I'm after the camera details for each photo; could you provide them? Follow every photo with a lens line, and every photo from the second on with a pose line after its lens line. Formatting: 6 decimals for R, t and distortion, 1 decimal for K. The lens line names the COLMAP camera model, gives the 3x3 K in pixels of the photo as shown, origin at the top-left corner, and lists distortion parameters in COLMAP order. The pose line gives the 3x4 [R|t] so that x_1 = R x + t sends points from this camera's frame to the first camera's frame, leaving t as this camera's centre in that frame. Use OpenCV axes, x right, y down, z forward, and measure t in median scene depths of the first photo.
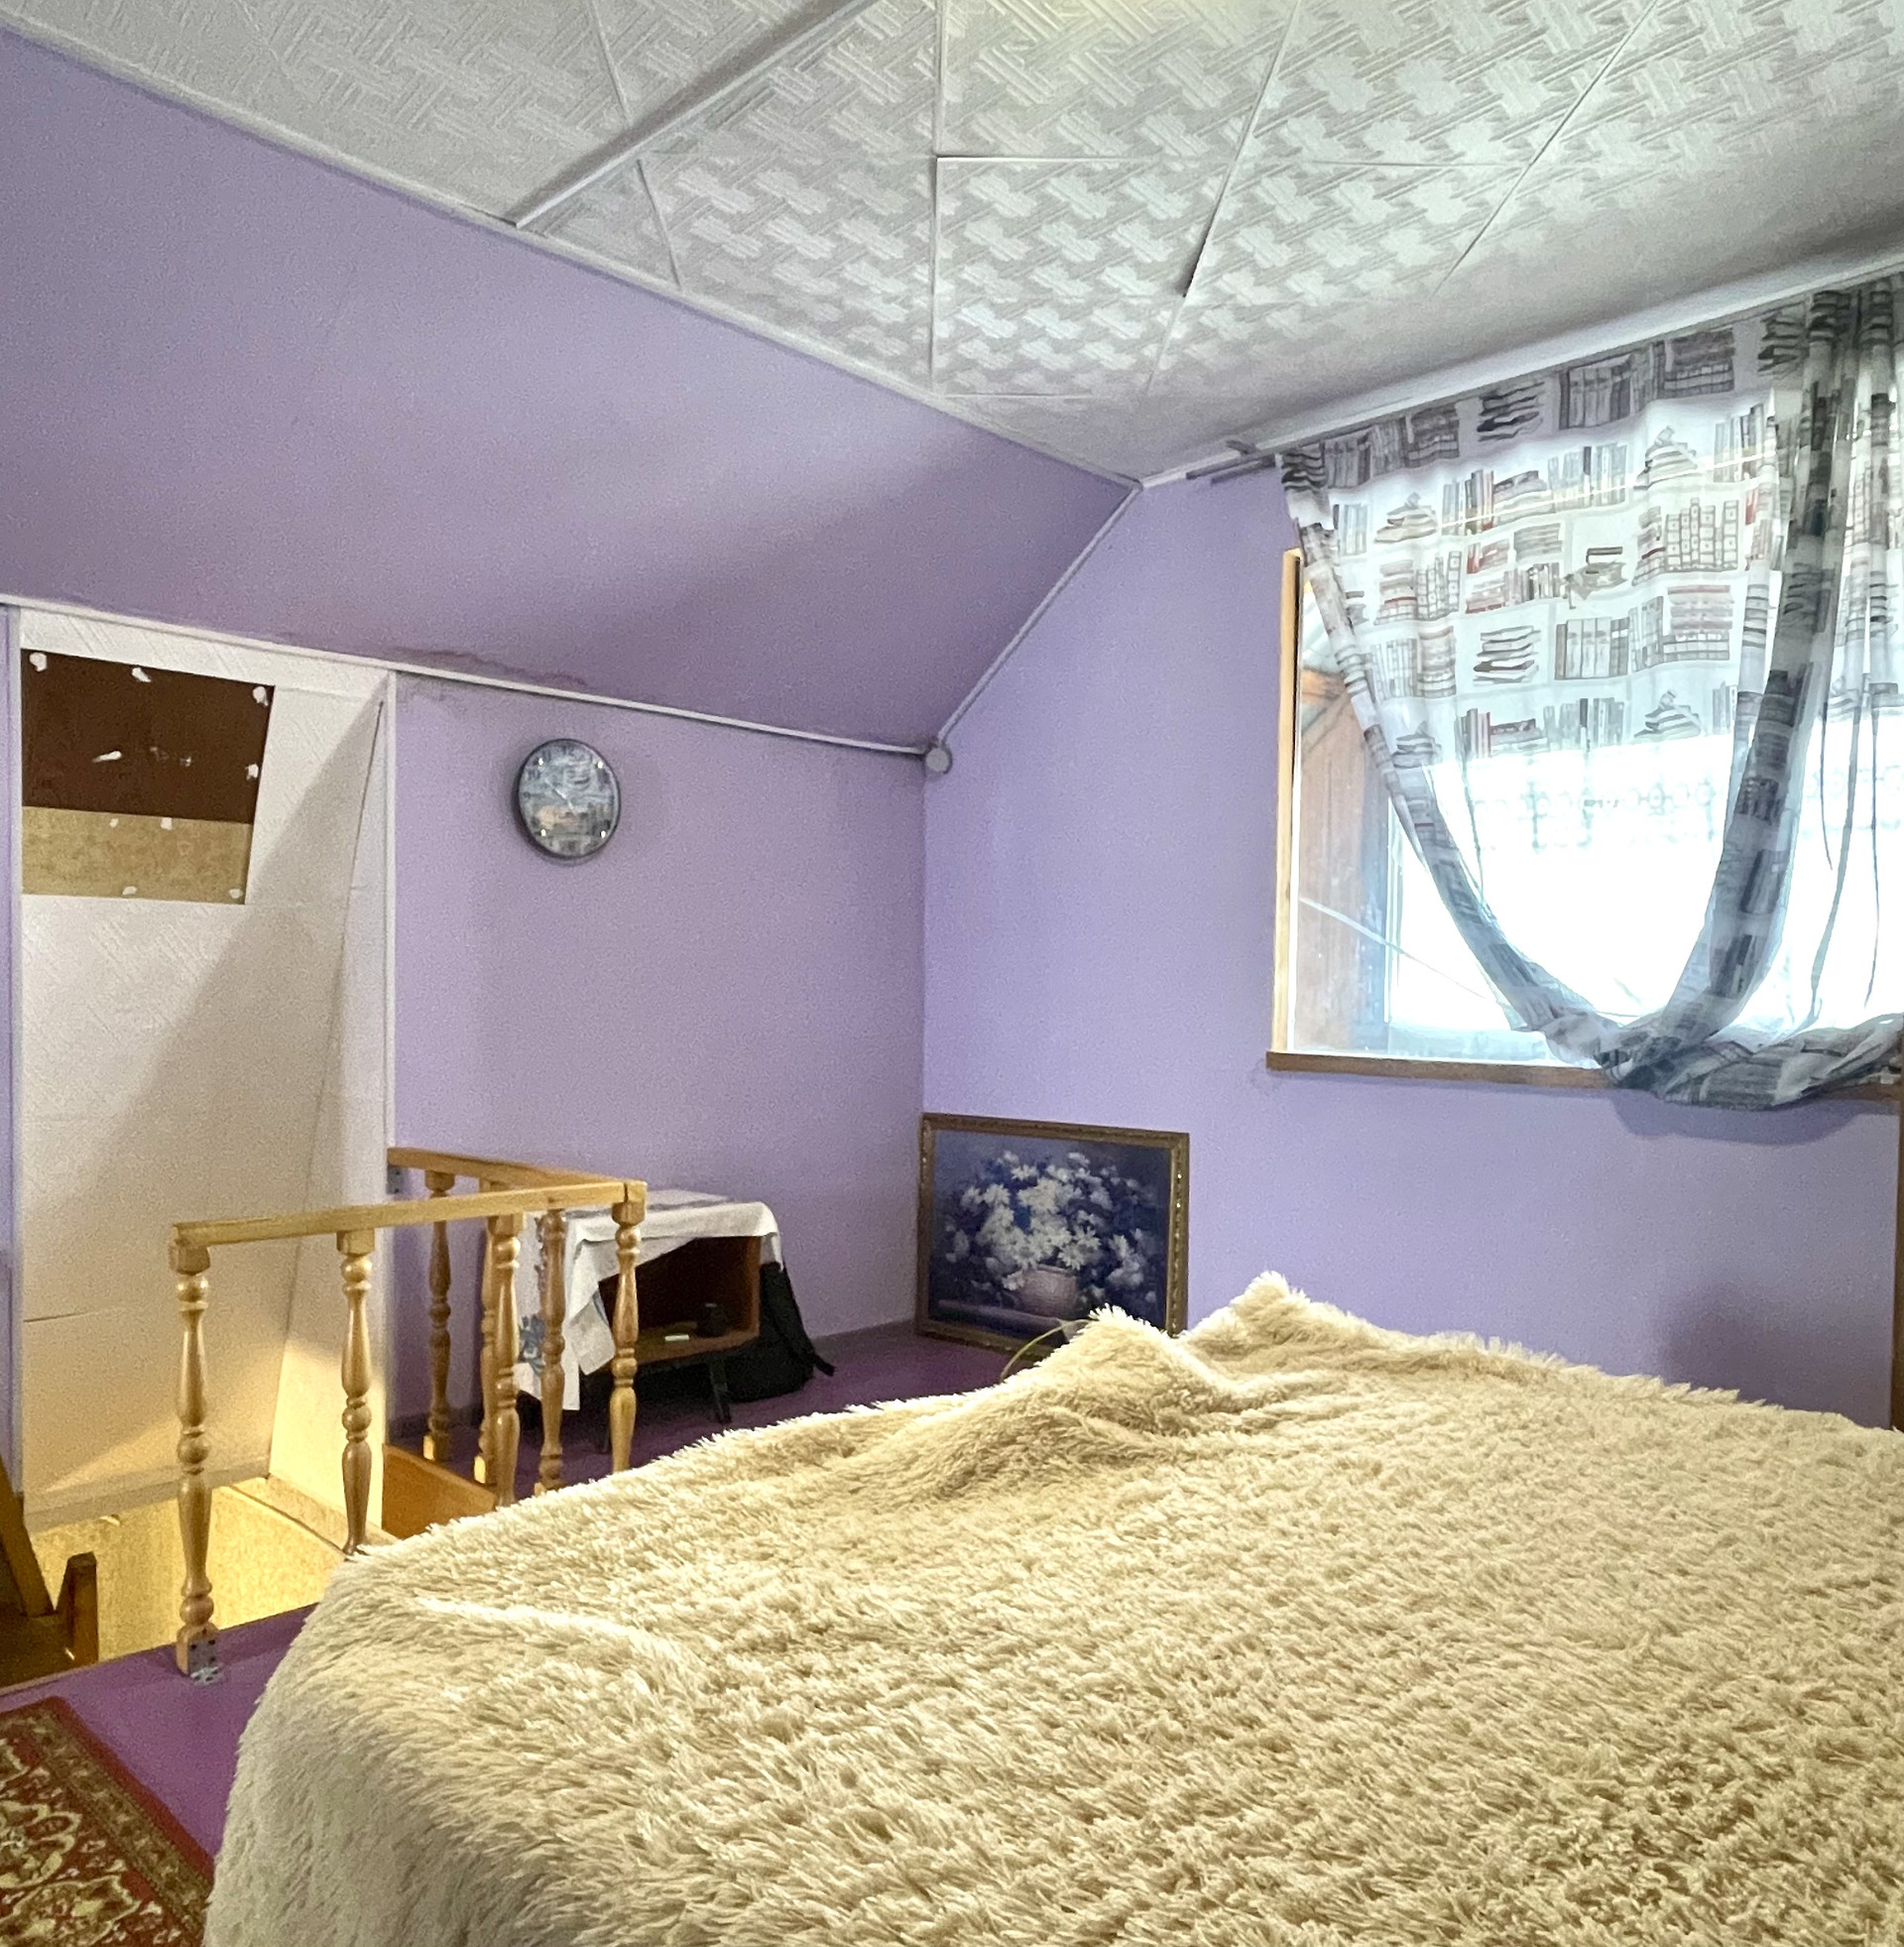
lens RADIAL K [[1510.0, 0, 953.3], [0, 1510.0, 1043.8], [0, 0, 1]] dist [0.027000, -0.051198]
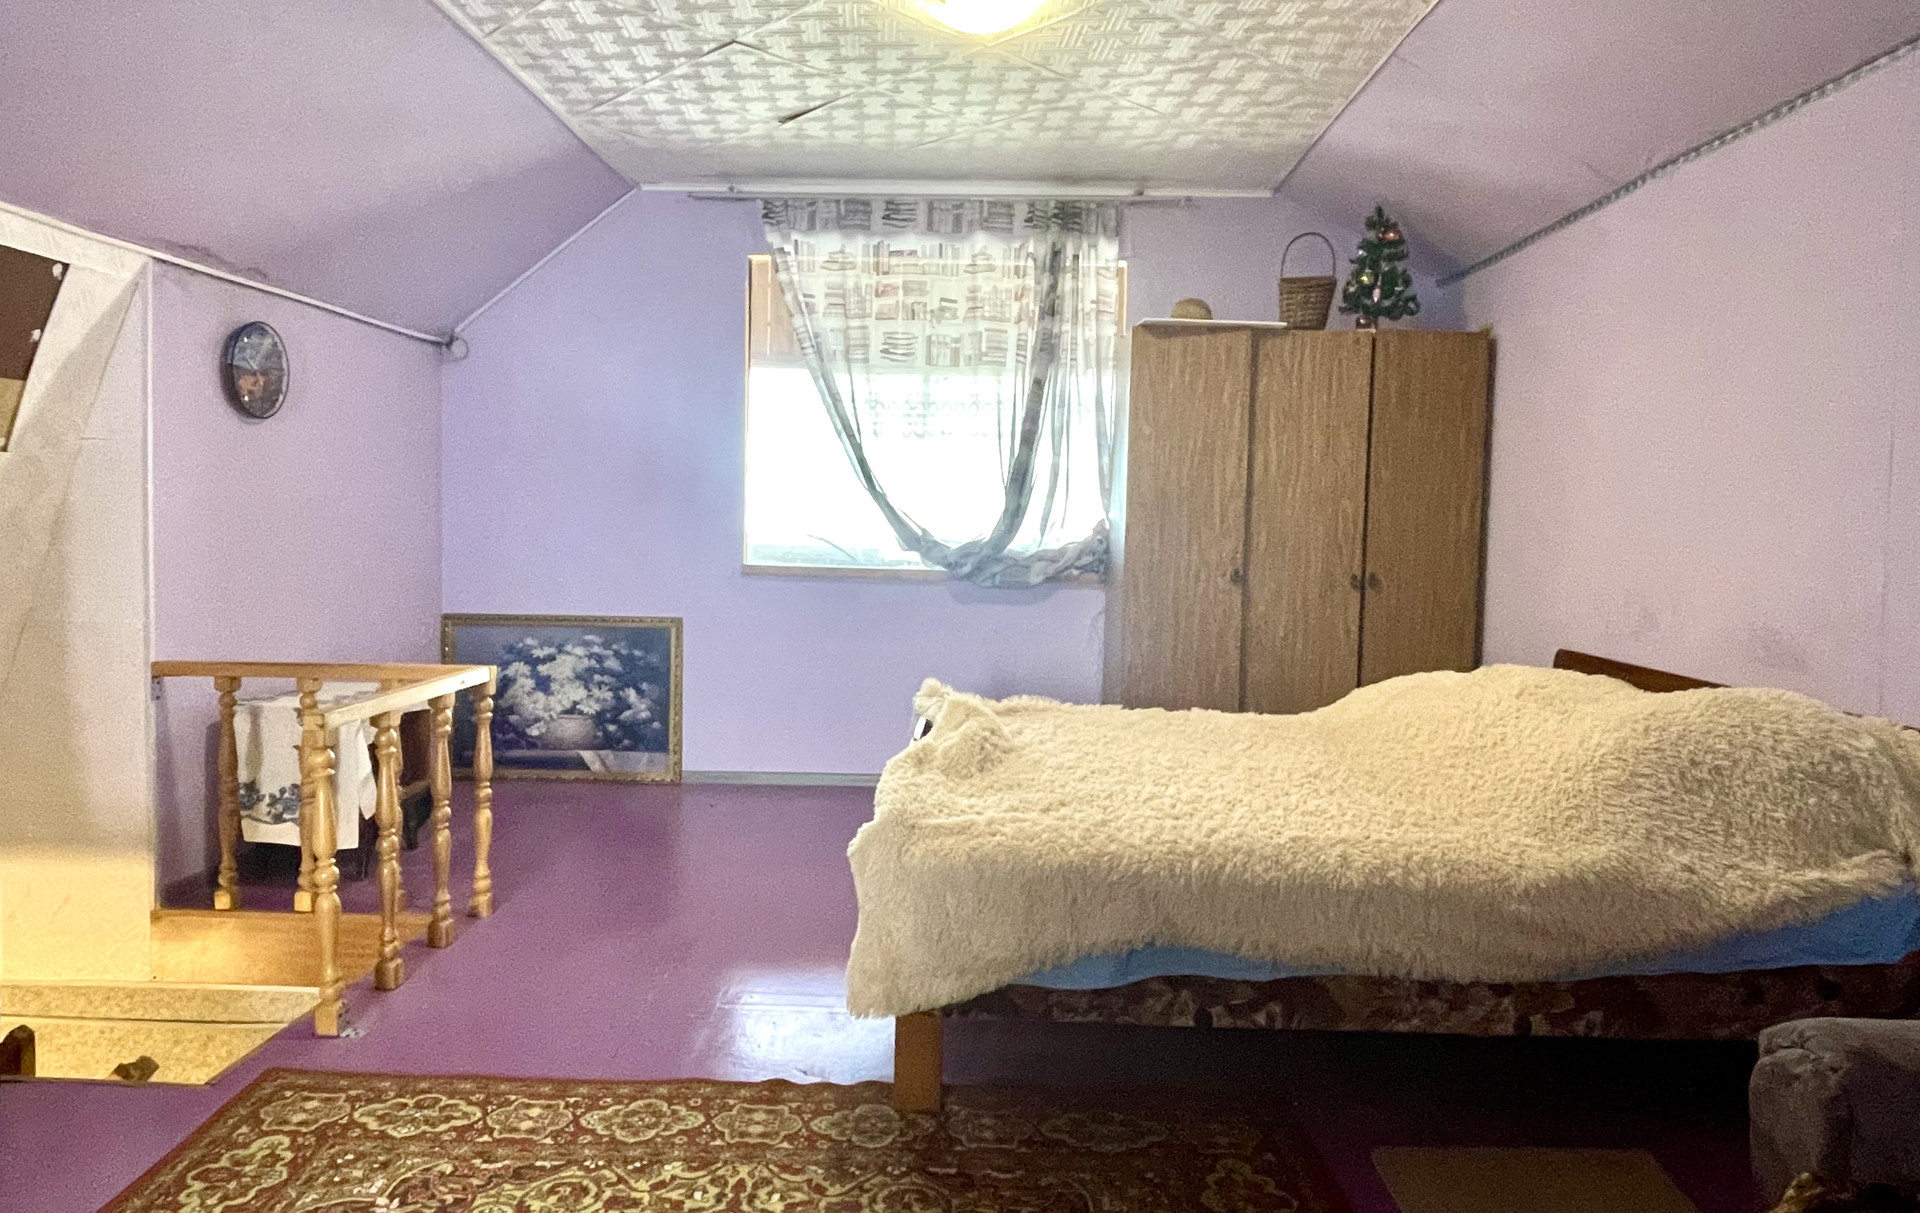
lens RADIAL K [[1274.9, 0, 960.0], [0, 1274.9, 606.5], [0, 0, 1]] dist [0.000210, -0.001882]
pose [[0.715287, -0.044899, 0.697387, -0.650189], [0.009094, 0.998447, 0.054954, -0.025179], [-0.698772, -0.032966, 0.714585, -0.161844]]
